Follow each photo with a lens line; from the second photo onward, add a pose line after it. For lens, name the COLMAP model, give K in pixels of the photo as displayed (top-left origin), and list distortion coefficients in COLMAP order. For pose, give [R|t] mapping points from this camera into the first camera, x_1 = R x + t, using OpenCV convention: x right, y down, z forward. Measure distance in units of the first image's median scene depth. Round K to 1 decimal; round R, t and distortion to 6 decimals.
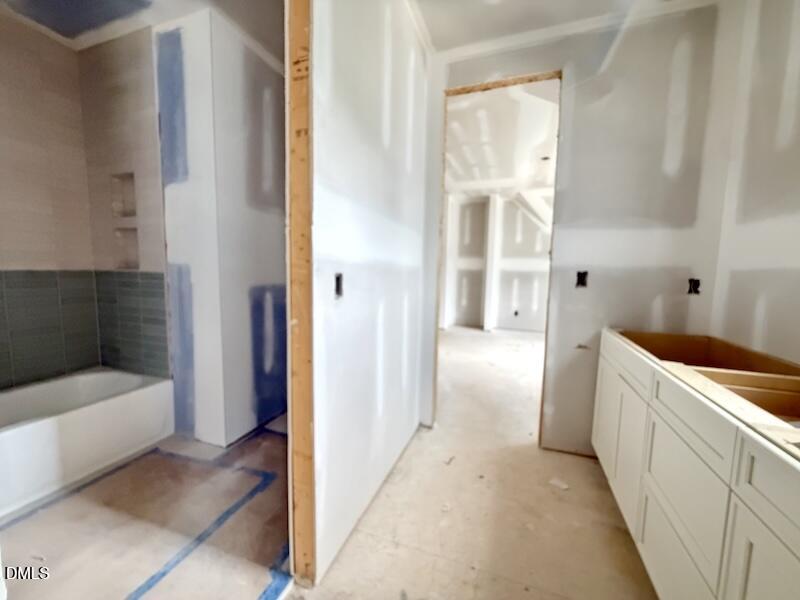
lens RADIAL K [[320.7, 0, 400.0], [0, 320.7, 299.9], [0, 0, 1]] dist [-0.002403, -0.000047]
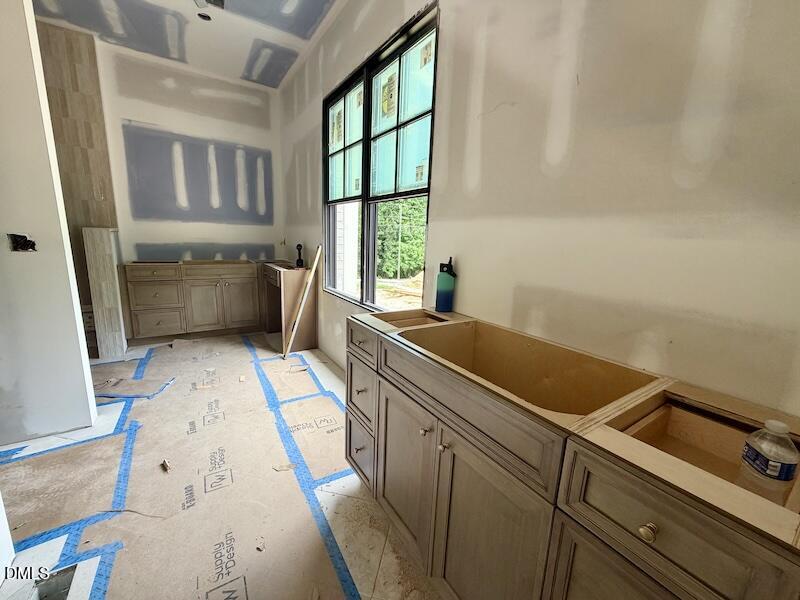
lens RADIAL K [[320.7, 0, 401.2], [0, 320.7, 299.1], [0, 0, 1]] dist [-0.002403, -0.000047]
pose [[0.591184, -0.196630, 0.782201, 0.122484], [0.083589, 0.979541, 0.183062, -0.095898], [-0.802194, -0.042840, 0.595525, 0.497123]]
